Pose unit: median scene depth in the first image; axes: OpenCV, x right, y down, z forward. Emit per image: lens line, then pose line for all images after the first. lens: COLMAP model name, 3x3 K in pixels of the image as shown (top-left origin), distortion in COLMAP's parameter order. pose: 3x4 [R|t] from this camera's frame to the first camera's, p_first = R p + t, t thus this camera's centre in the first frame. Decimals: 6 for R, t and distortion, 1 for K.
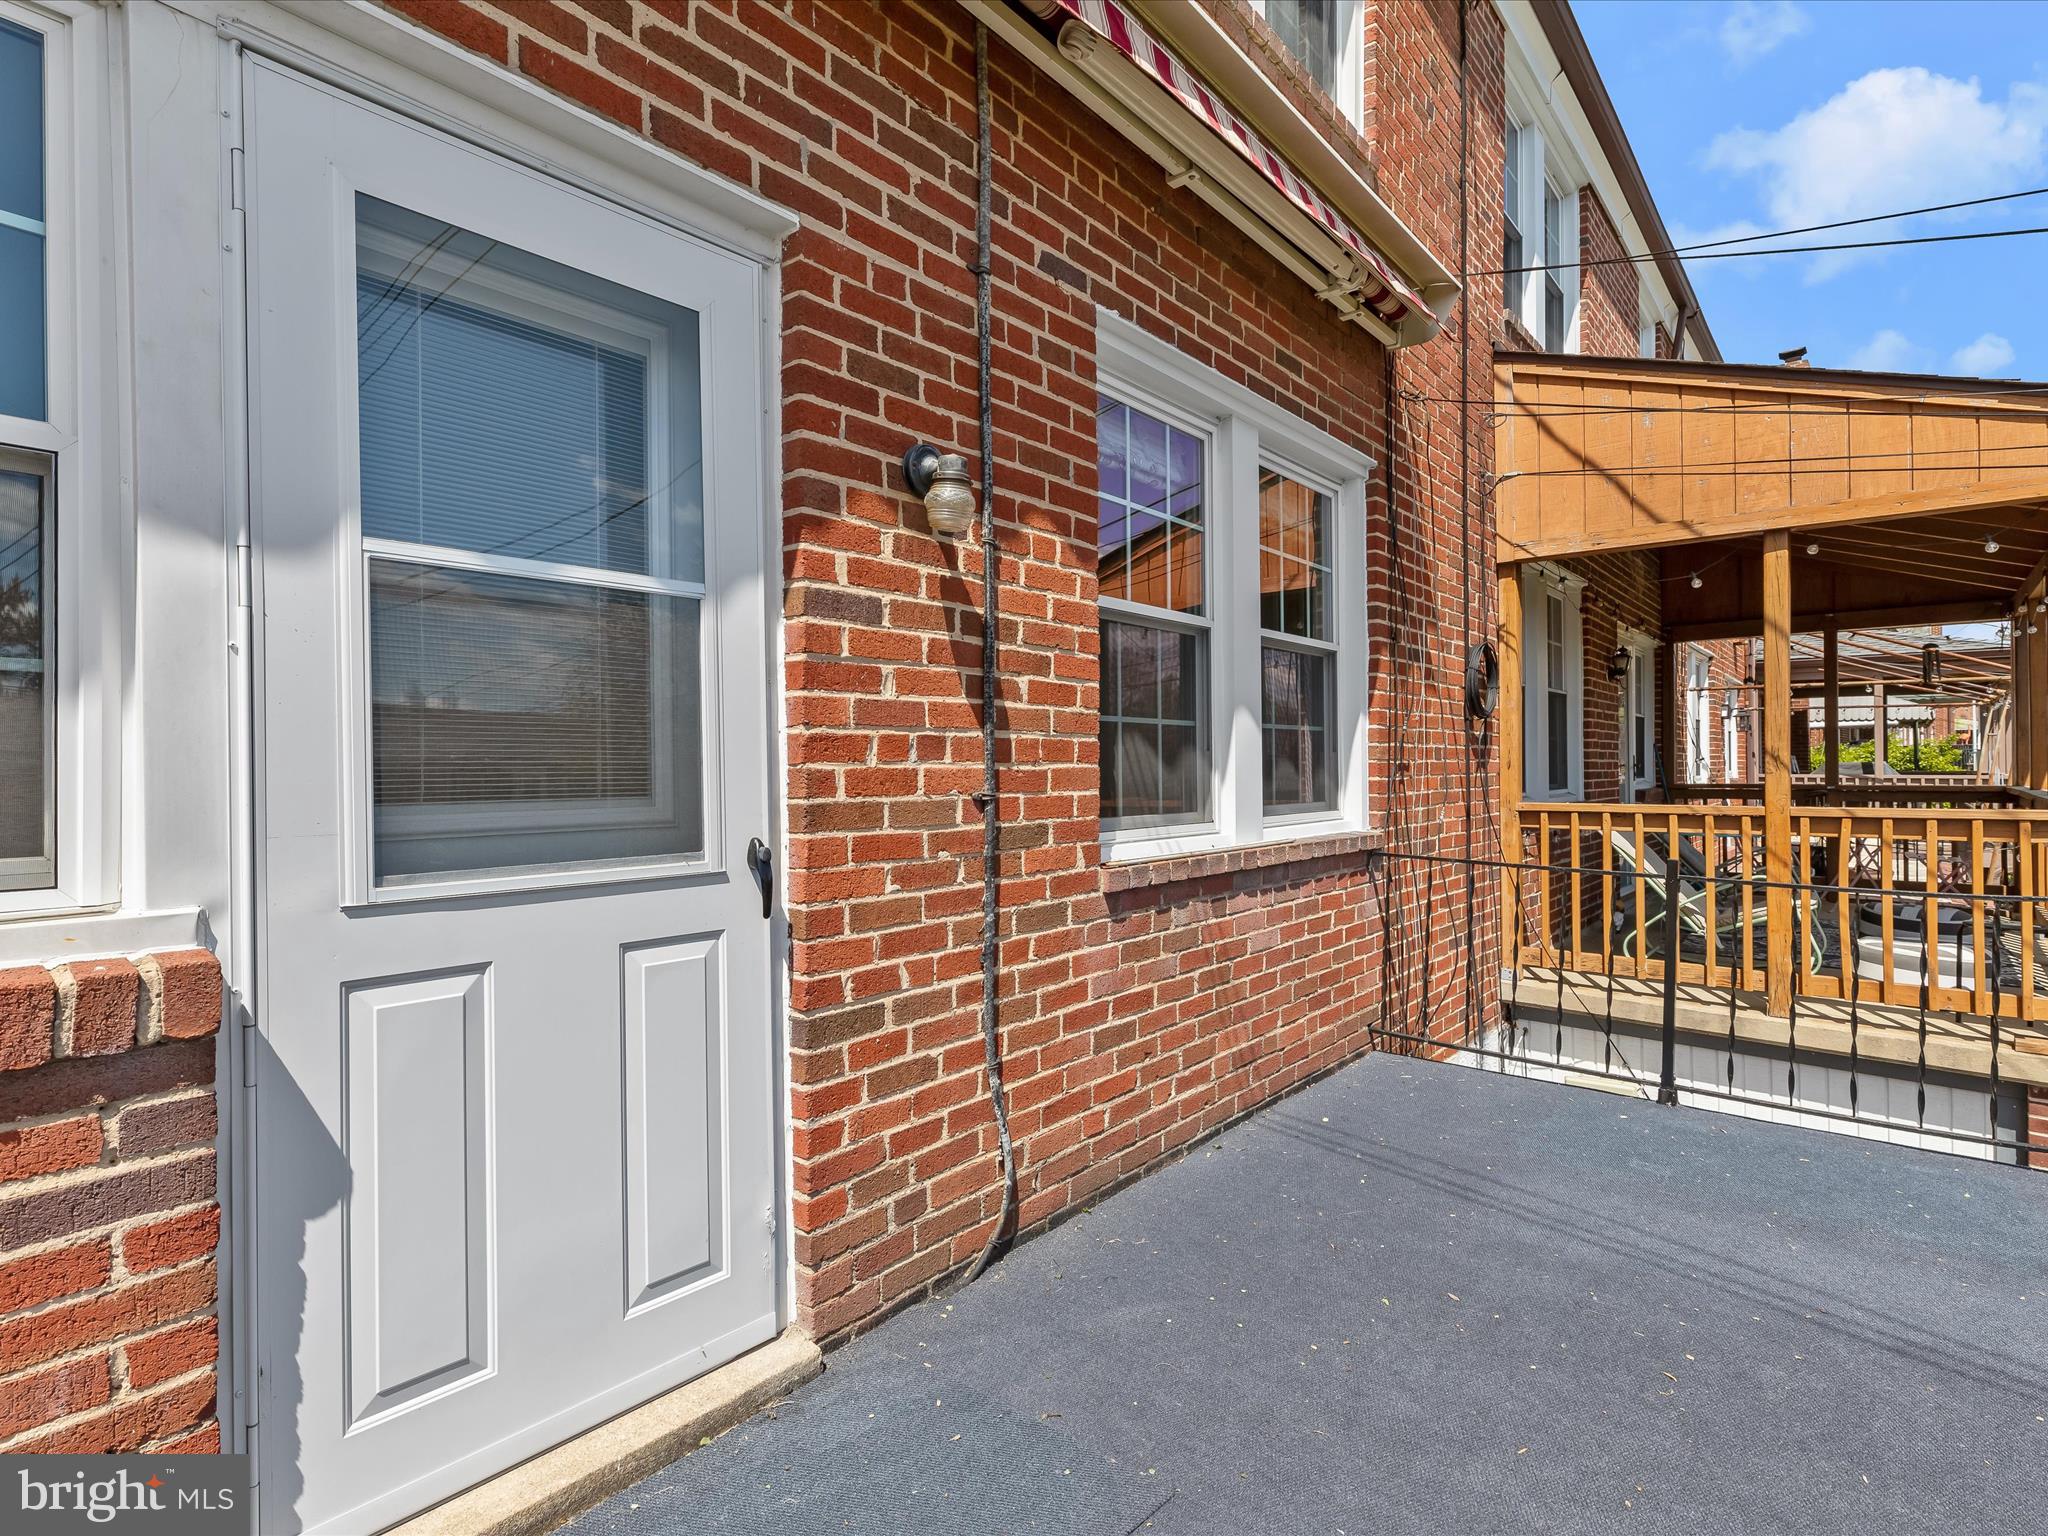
lens RADIAL K [[1067.4, 0, 1023.7], [0, 1067.4, 764.0], [0, 0, 1]] dist [0.001022, 0.022566]
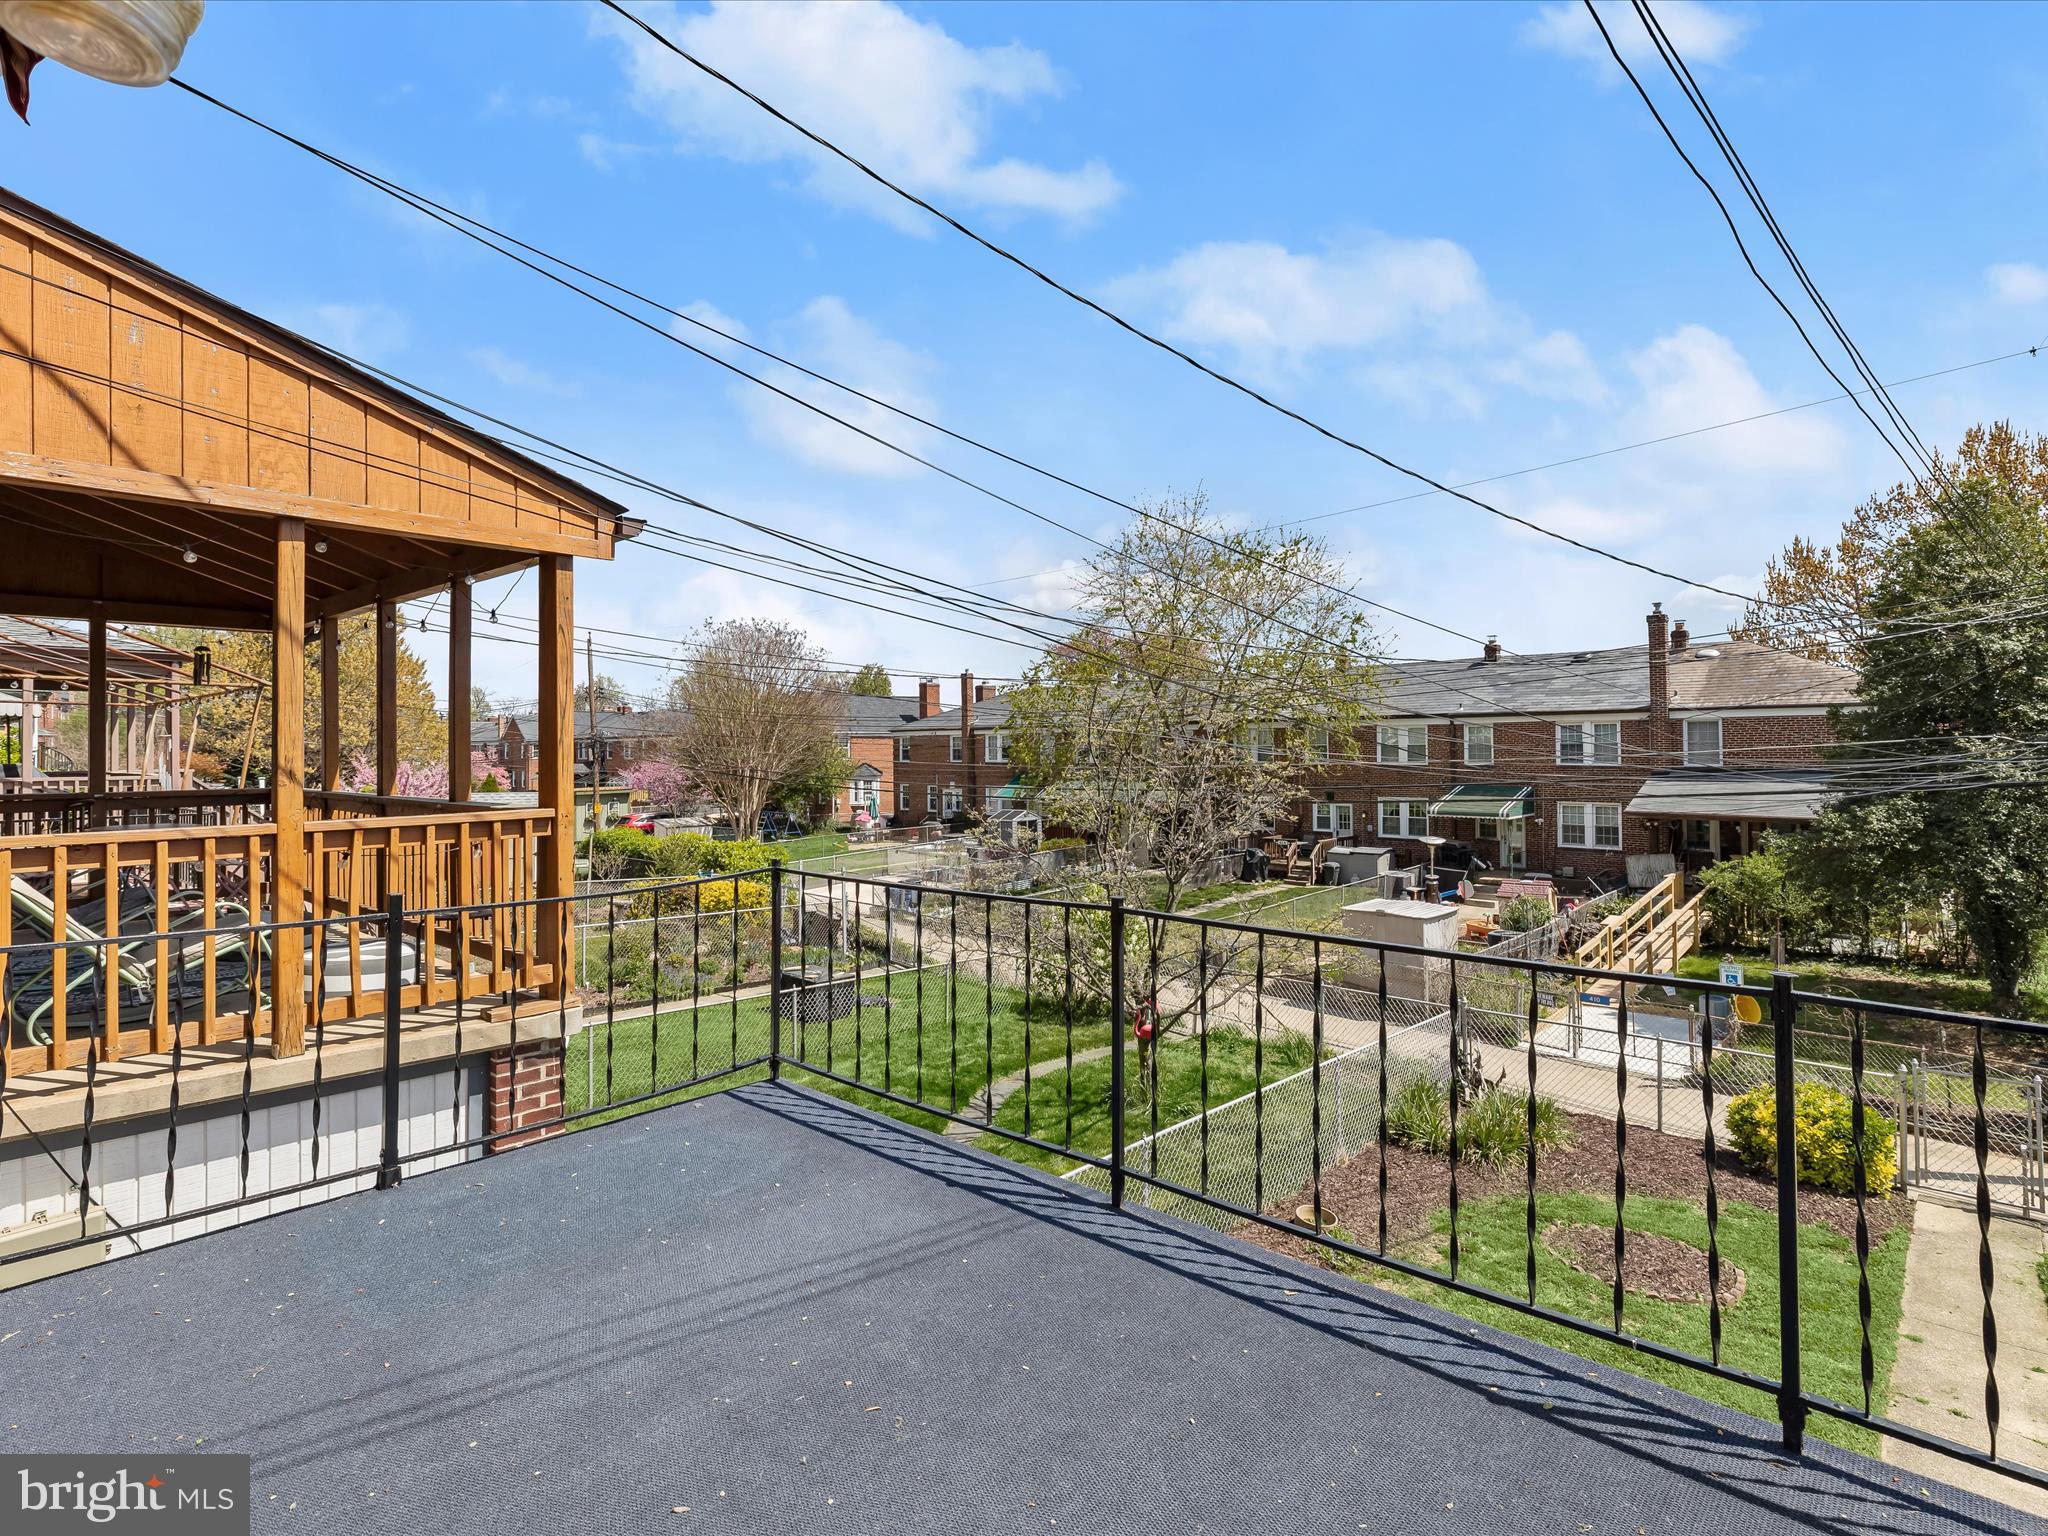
lens RADIAL K [[1047.7, 0, 1022.9], [0, 1047.7, 740.1], [0, 0, 1]] dist [0.002224, 0.000327]
pose [[0.041068, 0.011988, 0.999084, -0.156167], [0.005600, 0.999910, -0.012228, -0.015680], [-0.999141, 0.006097, 0.040997, 0.348619]]
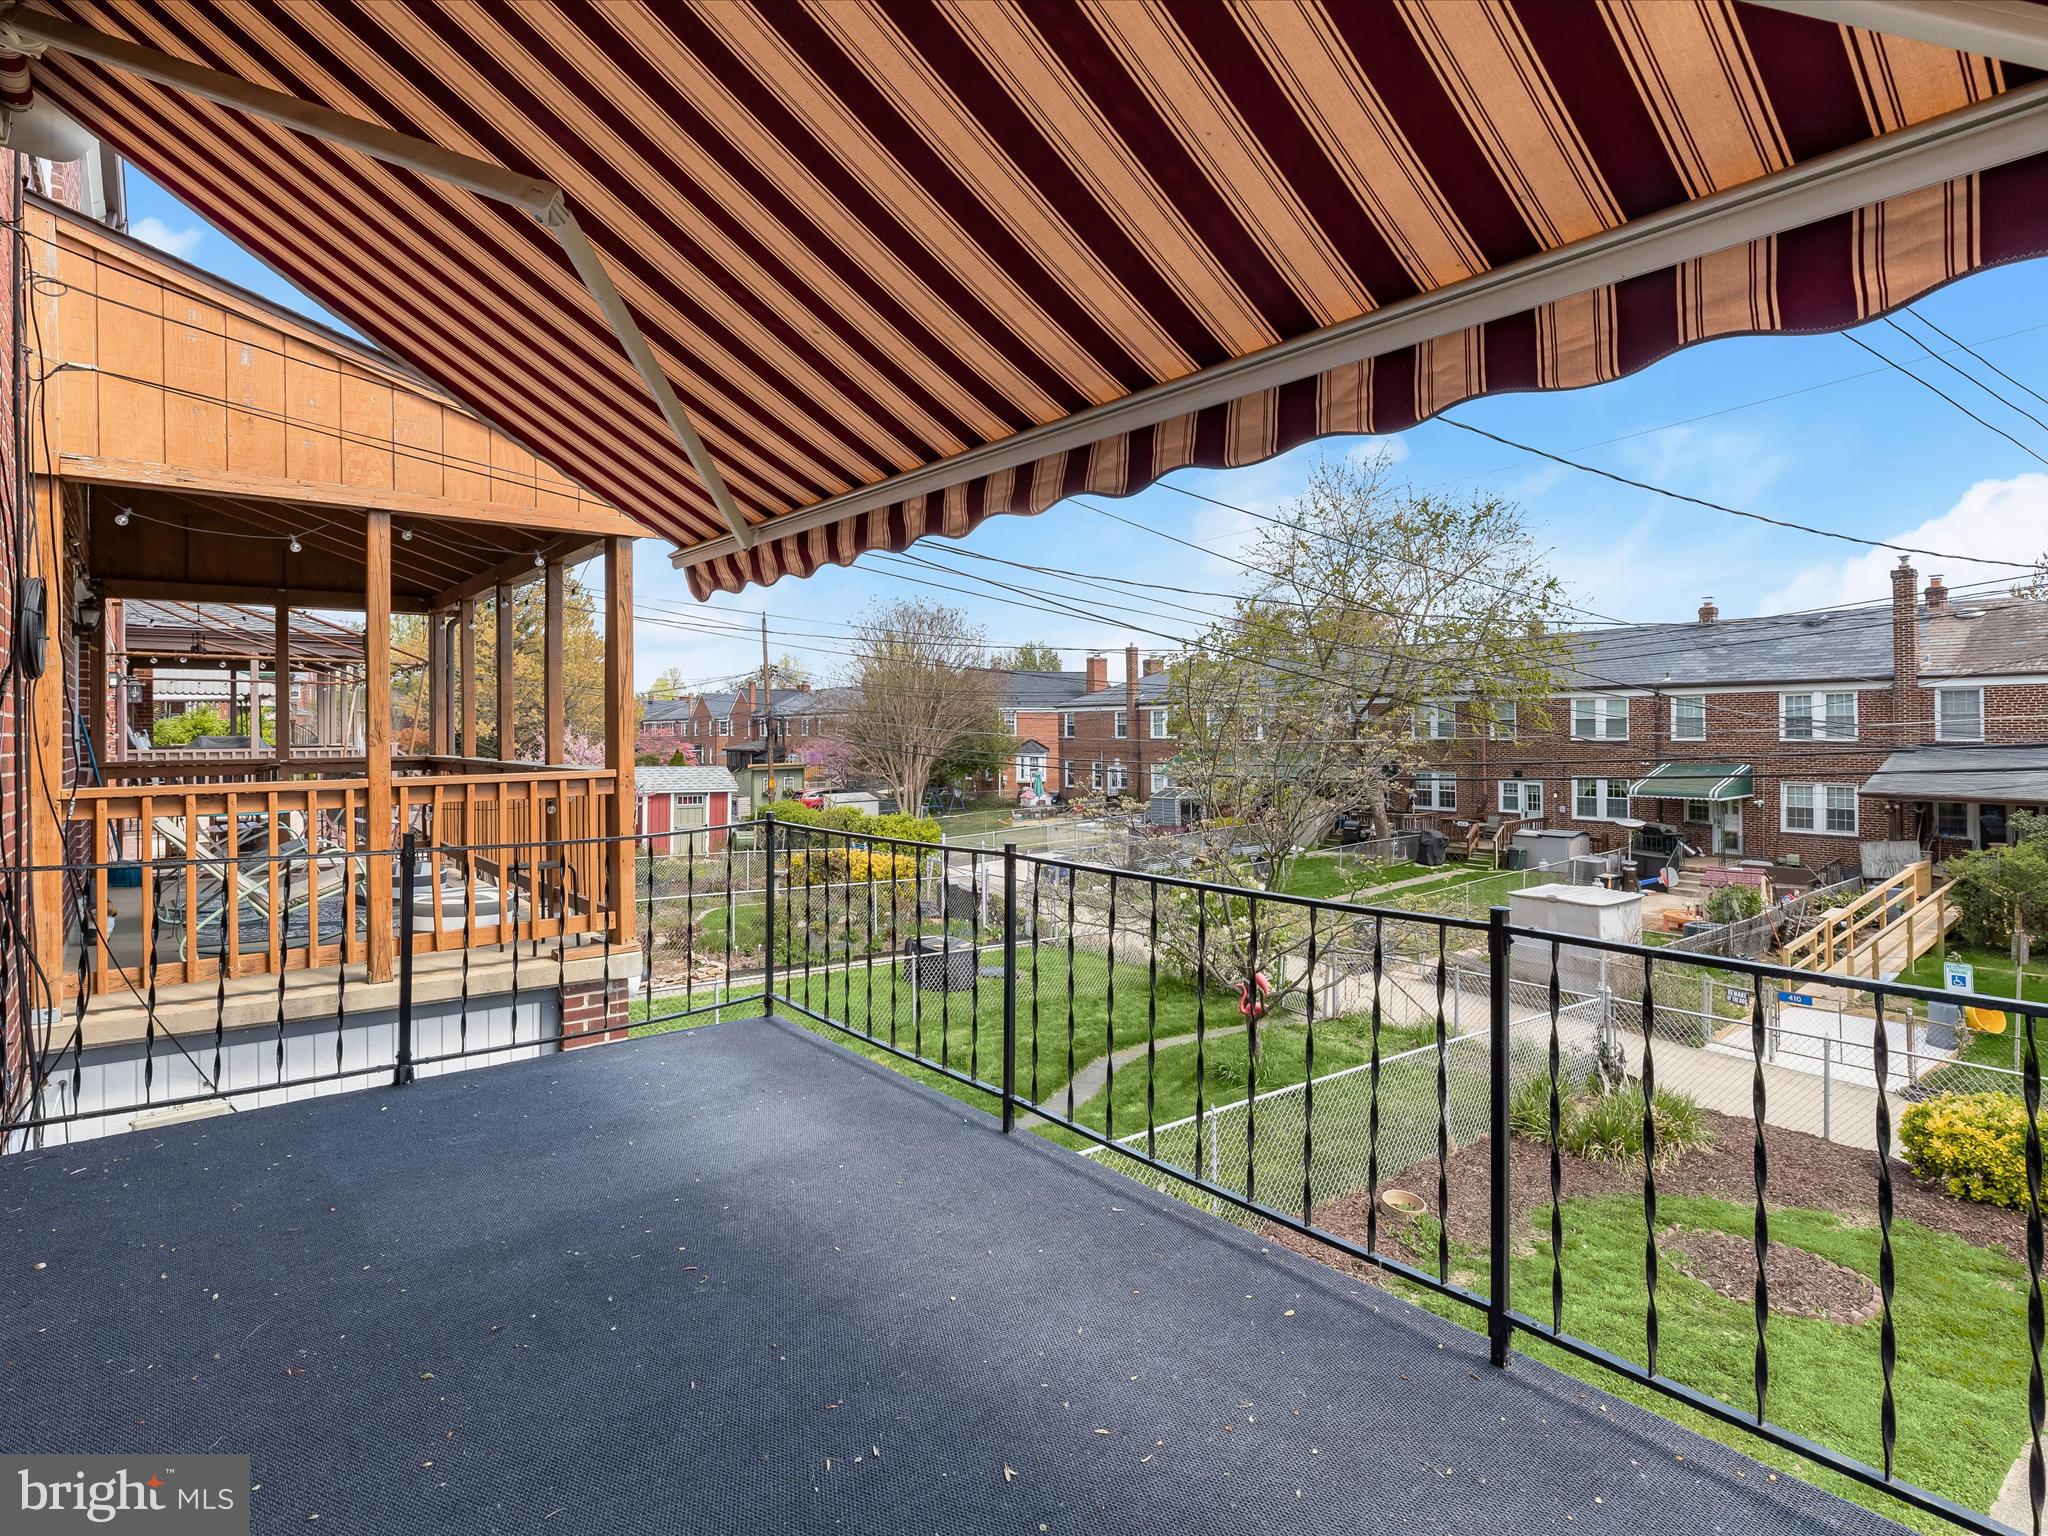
lens RADIAL K [[1081.4, 0, 1050.3], [0, 1081.4, 726.6], [0, 0, 1]] dist [0.000677, 0.000330]
pose [[0.193108, 0.003763, 0.981170, -0.192411], [0.006949, 0.999962, -0.005202, 0.000153], [-0.981153, 0.007823, 0.193075, 0.169844]]
